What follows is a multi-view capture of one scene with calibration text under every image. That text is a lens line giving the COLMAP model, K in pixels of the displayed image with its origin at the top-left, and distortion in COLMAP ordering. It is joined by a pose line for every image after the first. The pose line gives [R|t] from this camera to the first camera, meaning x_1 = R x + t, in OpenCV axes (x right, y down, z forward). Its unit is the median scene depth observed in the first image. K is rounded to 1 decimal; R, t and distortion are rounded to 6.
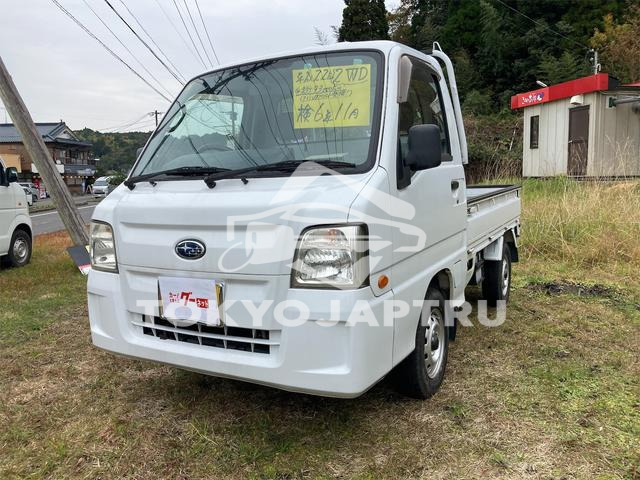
lens RADIAL K [[527.5, 0, 323.8], [0, 527.5, 228.9], [0, 0, 1]] dist [0.015291, -0.003070]
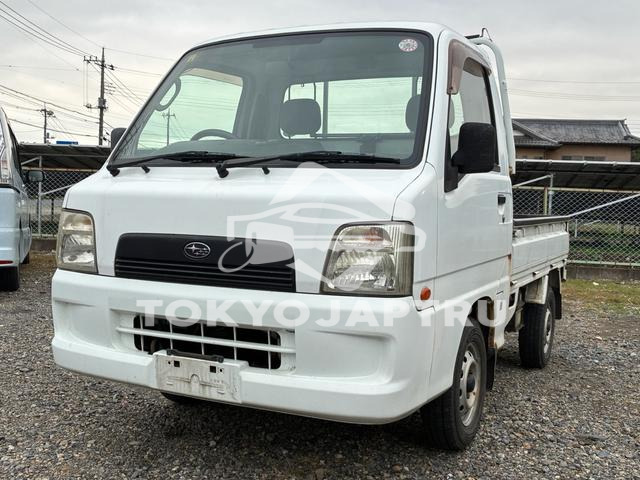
lens RADIAL K [[735.8, 0, 332.7], [0, 735.8, 240.4], [0, 0, 1]] dist [0.010960, 0.000000]
pose [[0.996224, 0.063632, 0.059070, -0.094754], [-0.060433, 0.996686, -0.054449, 0.071284], [-0.062339, 0.050674, 0.996768, -0.160776]]
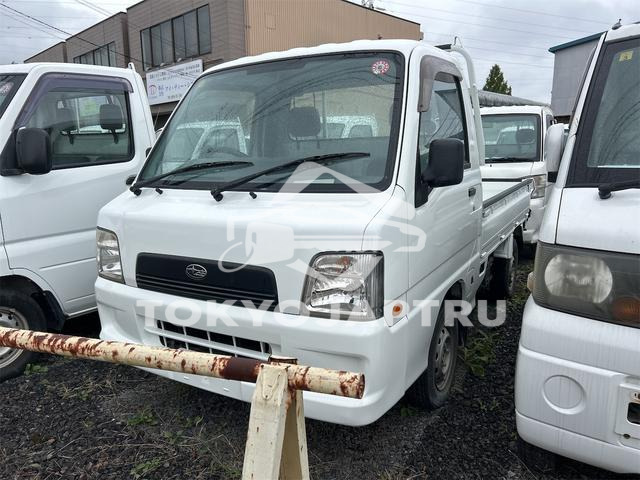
lens RADIAL K [[492.6, 0, 323.8], [0, 492.6, 250.6], [0, 0, 1]] dist [0.014628, -0.012092]
pose [[0.999723, 0.016747, -0.016562, -0.006161], [-0.014999, 0.994821, 0.100525, -0.074786], [0.018160, -0.100249, 0.994797, 0.102455]]
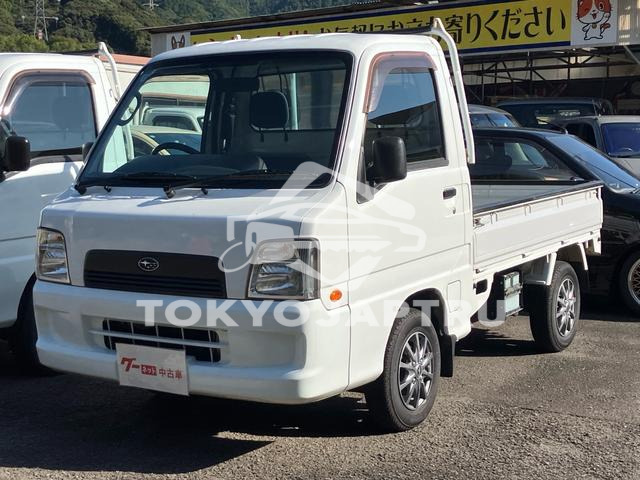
lens RADIAL K [[1050.3, 0, 320.7], [0, 1050.3, 221.7], [0, 0, 1]] dist [0.045270, 0.000000]
pose [[0.998435, 0.016885, -0.053315, 0.153014], [-0.017430, 0.999800, -0.009769, -0.017883], [0.053139, 0.010683, 0.998530, -0.840388]]
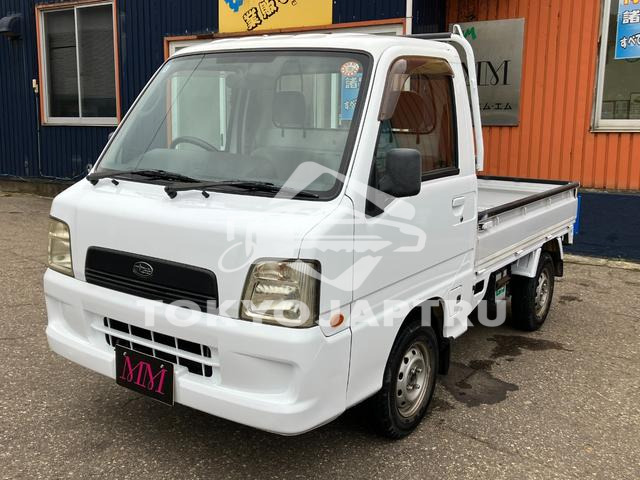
lens RADIAL K [[671.7, 0, 320.7], [0, 671.7, 243.7], [0, 0, 1]] dist [0.031816, 0.000000]
pose [[0.993836, 0.077117, -0.079645, 0.135905], [-0.069702, 0.993314, 0.092030, -0.115882], [0.086210, -0.085911, 0.992566, -0.144161]]
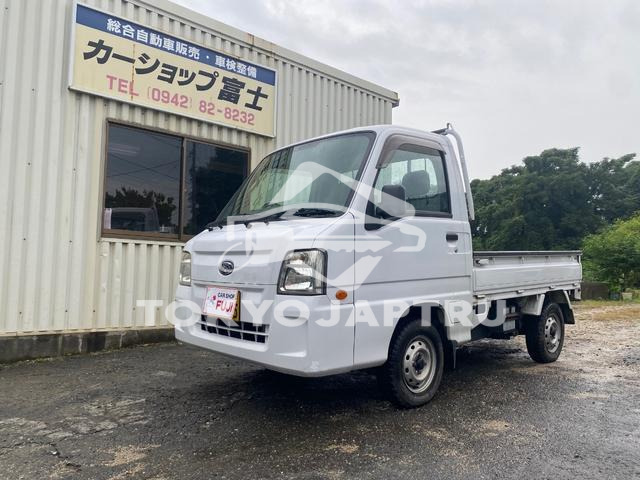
lens RADIAL K [[492.6, 0, 320.7], [0, 492.6, 242.3], [0, 0, 1]] dist [0.014628, -0.012092]
pose [[0.951500, 0.031559, -0.306026, 0.360508], [-0.068352, 0.991549, -0.110269, 0.088221], [0.299960, 0.125838, 0.945616, -0.190731]]
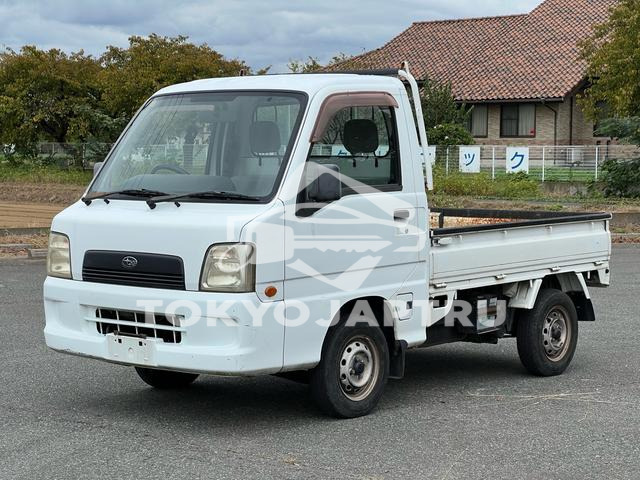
lens RADIAL K [[1362.3, 0, 321.1], [0, 1362.3, 237.2], [0, 0, 1]] dist [0.136811, 0.000000]
pose [[0.981353, 0.050139, -0.185560, 0.673993], [-0.056226, 0.998034, -0.027683, 0.044819], [0.183807, 0.037600, 0.982243, -1.782660]]
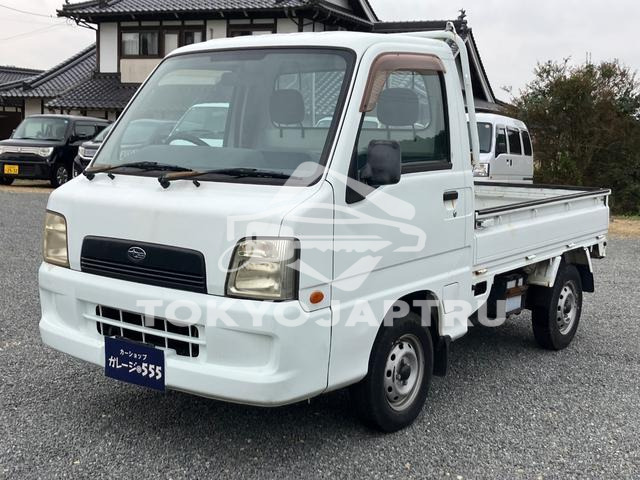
lens RADIAL K [[838.1, 0, 324.6], [0, 838.1, 229.4], [0, 0, 1]] dist [0.062153, 0.000000]
pose [[0.989828, 0.070238, -0.123721, 0.254274], [-0.067929, 0.997430, 0.022786, -0.052737], [0.125003, -0.014150, 0.992055, -0.459109]]
